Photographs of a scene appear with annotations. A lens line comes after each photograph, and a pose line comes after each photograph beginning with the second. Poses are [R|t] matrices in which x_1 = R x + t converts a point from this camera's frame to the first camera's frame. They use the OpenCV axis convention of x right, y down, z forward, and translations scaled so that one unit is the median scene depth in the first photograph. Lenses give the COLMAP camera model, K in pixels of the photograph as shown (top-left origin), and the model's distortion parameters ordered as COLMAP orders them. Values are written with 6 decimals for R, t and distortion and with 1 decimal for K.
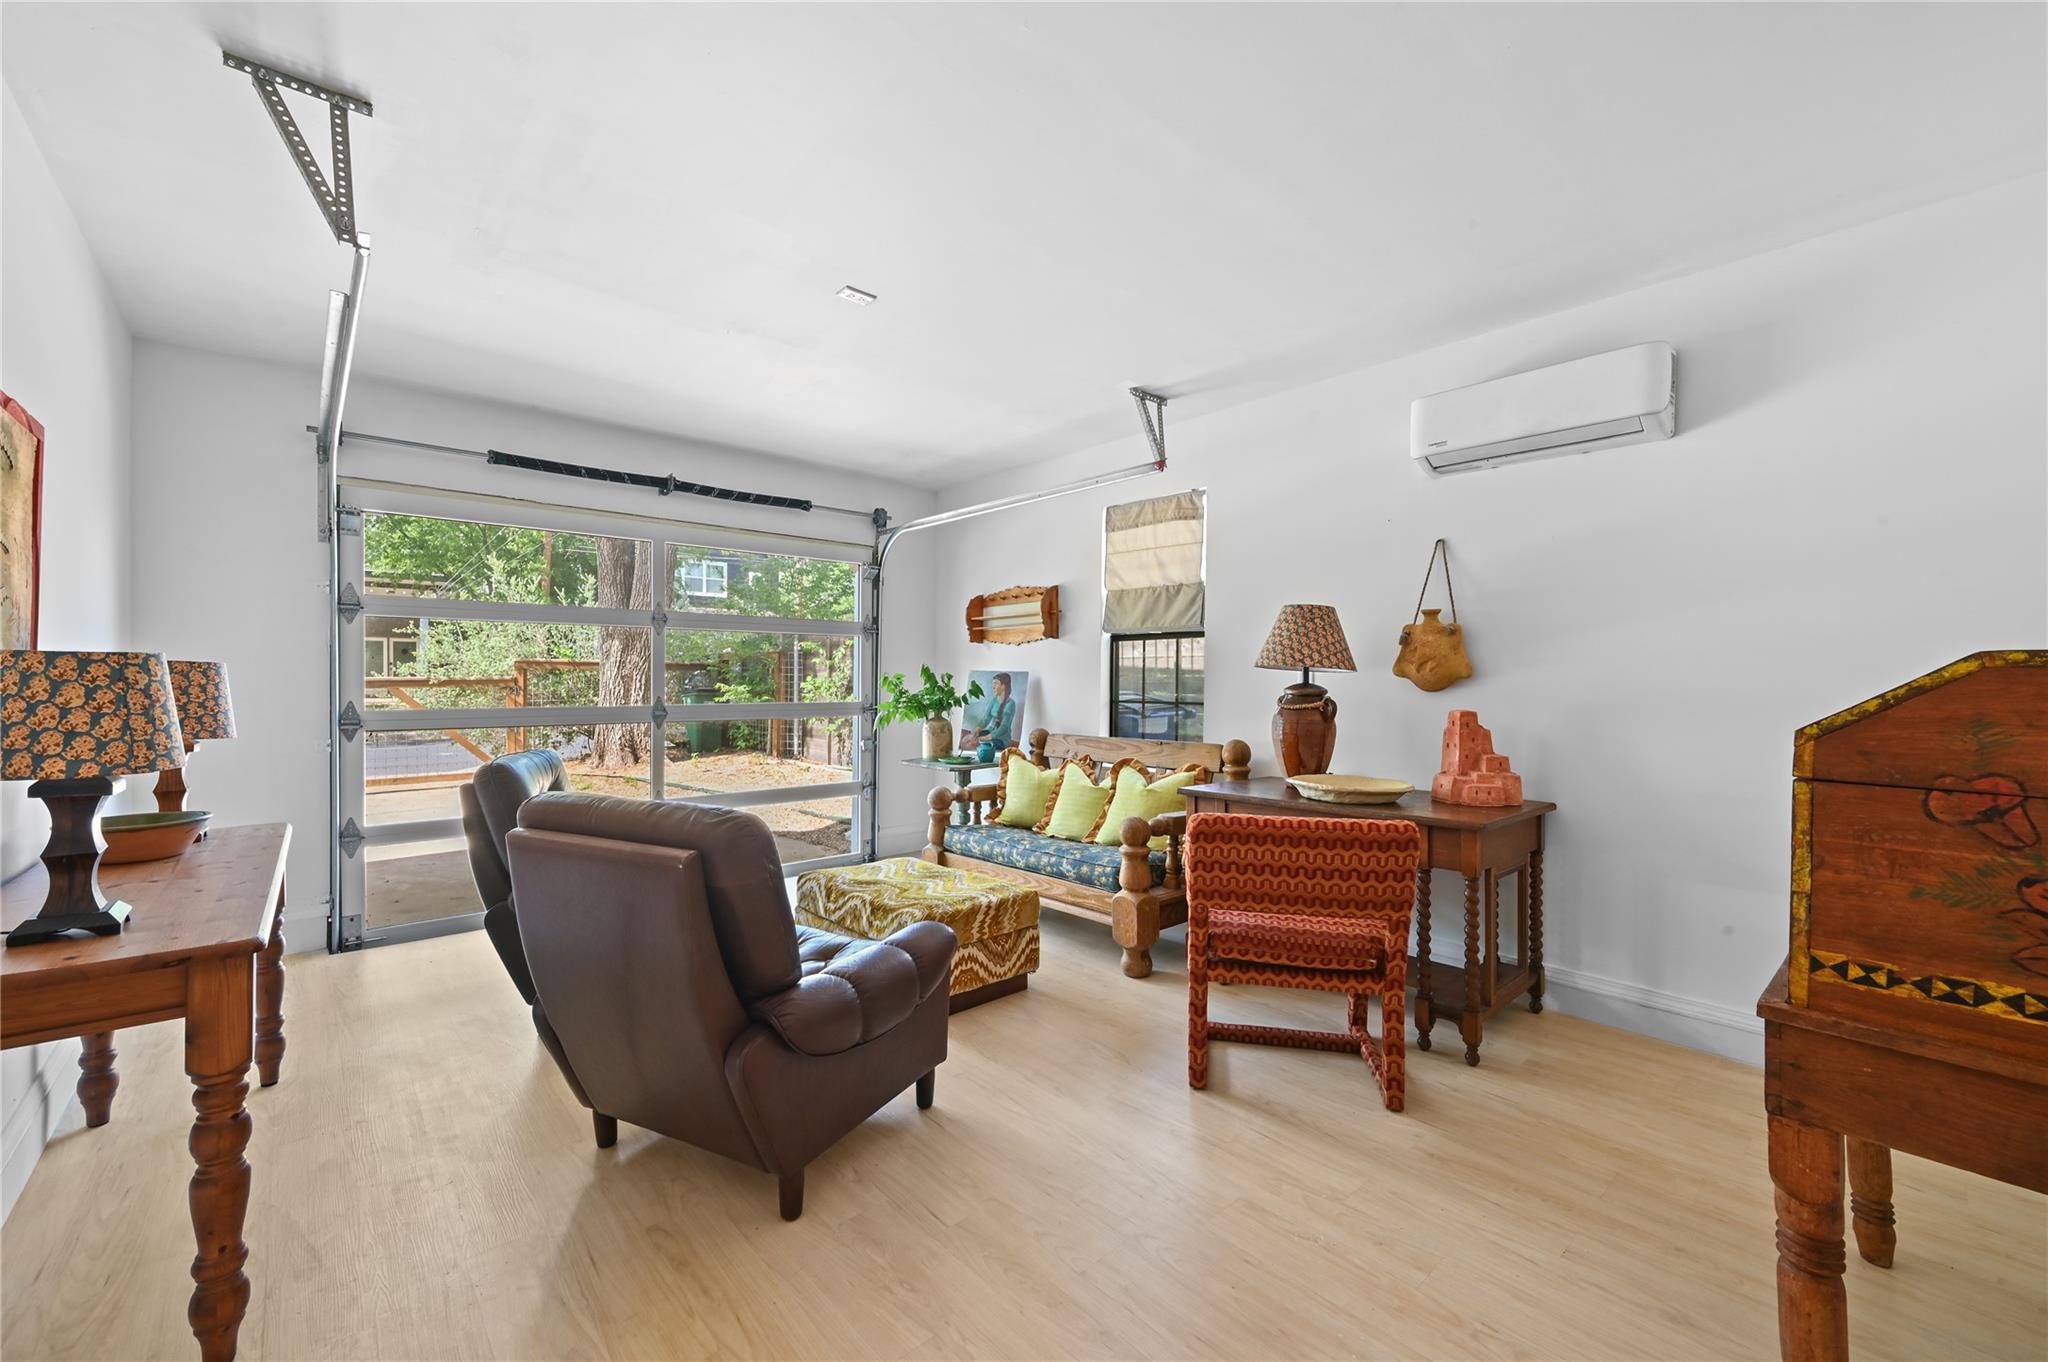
lens RADIAL K [[811.0, 0, 1026.8], [0, 811.0, 684.2], [0, 0, 1]] dist [-0.002440, 0.001528]
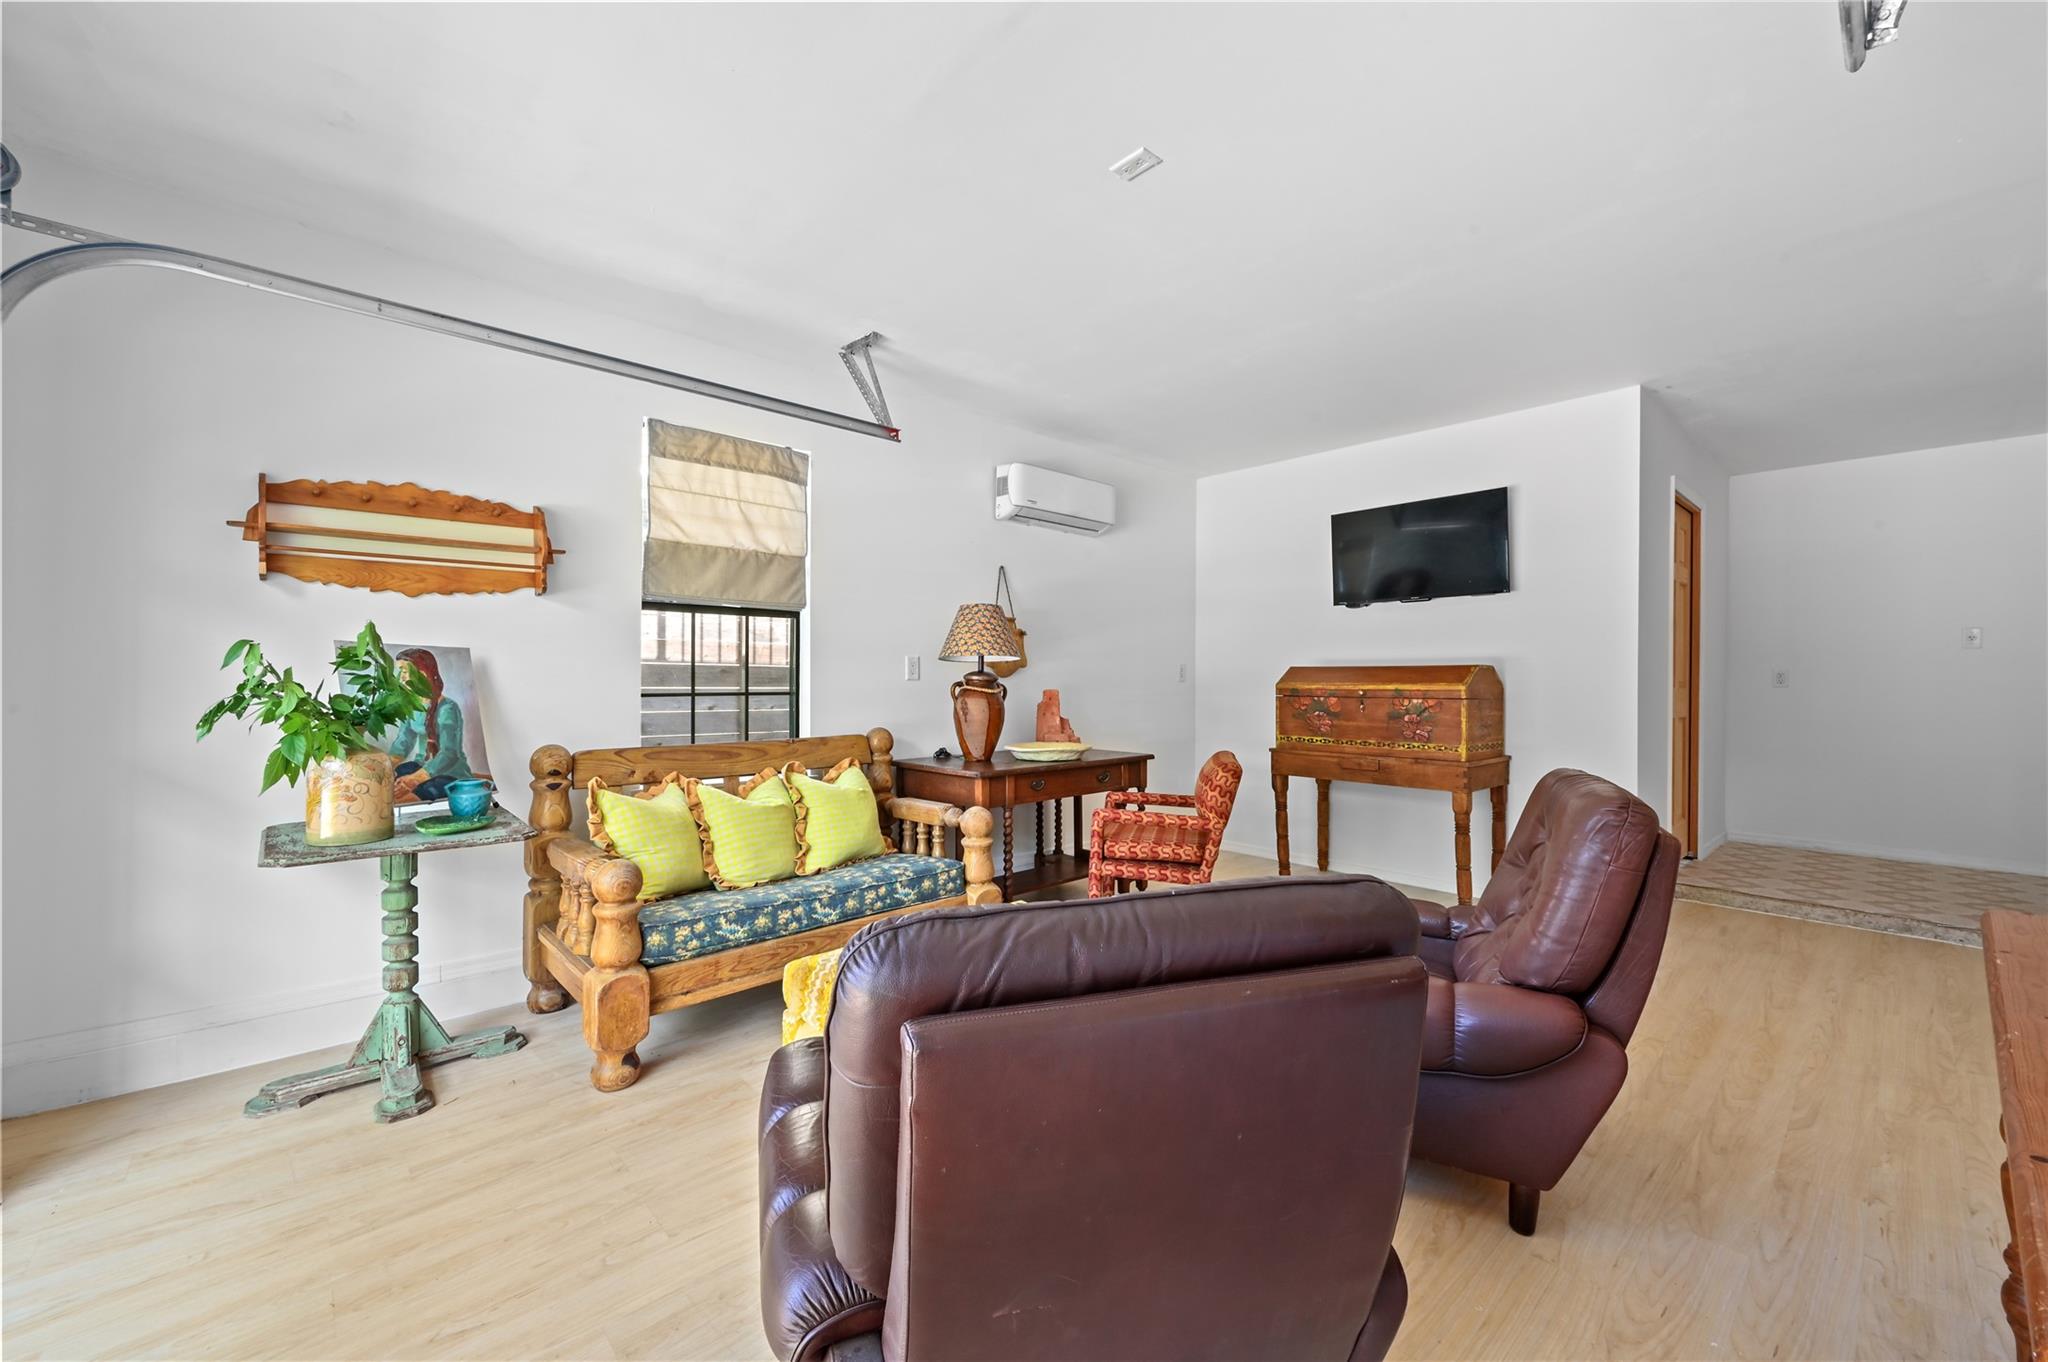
lens RADIAL K [[811.0, 0, 1026.1], [0, 811.0, 672.0], [0, 0, 1]] dist [-0.002440, 0.001528]
pose [[-0.011355, -0.000895, 0.999935, -0.639058], [-0.003521, 0.999993, 0.000855, -0.001210], [-0.999929, -0.003511, -0.011358, 0.722198]]
